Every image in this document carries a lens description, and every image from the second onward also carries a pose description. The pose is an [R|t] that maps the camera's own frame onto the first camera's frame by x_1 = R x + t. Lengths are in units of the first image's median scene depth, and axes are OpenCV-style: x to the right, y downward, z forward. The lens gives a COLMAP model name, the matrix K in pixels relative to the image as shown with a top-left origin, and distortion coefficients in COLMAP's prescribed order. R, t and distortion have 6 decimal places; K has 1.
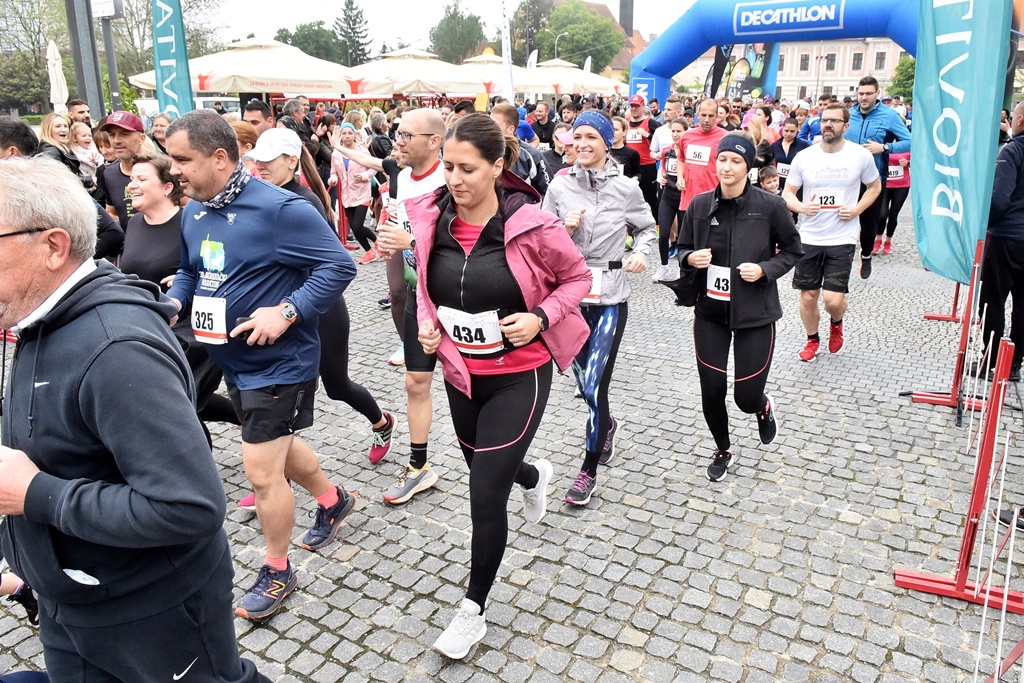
lens RADIAL K [[770.8, 0, 512.0], [0, 770.8, 341.5], [0, 0, 1]] dist [-0.004875, -0.041989]
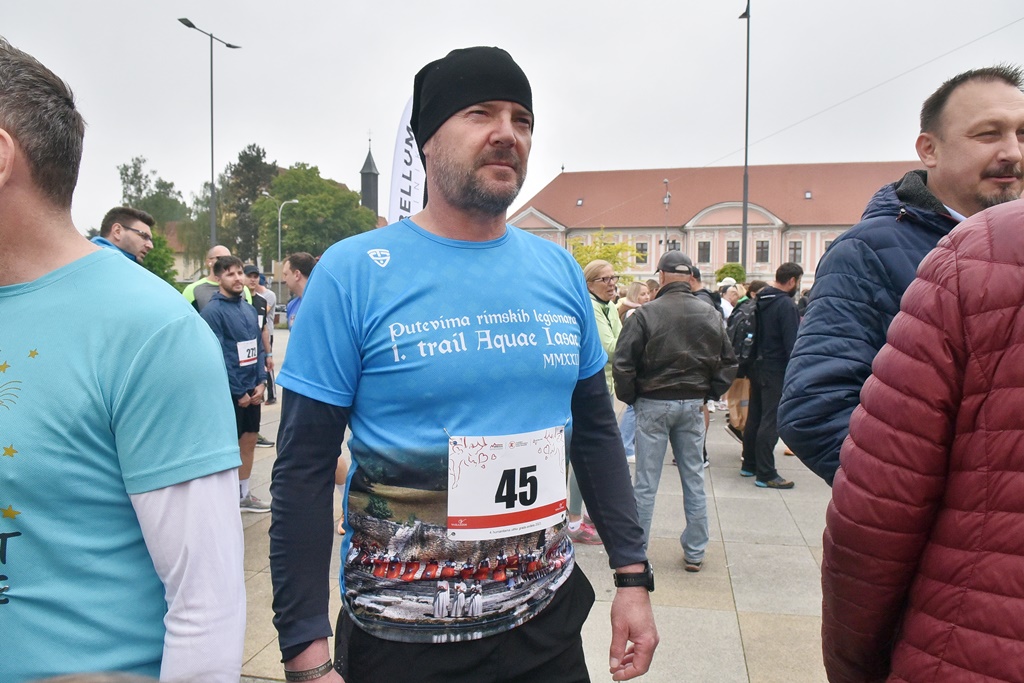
lens RADIAL K [[770.8, 0, 512.0], [0, 770.8, 341.5], [0, 0, 1]] dist [-0.004875, -0.041989]
pose [[0.944382, -0.007386, 0.328767, 0.068984], [0.084492, 0.971635, -0.220877, -0.288720], [-0.317810, 0.236370, 0.918219, 0.864187]]
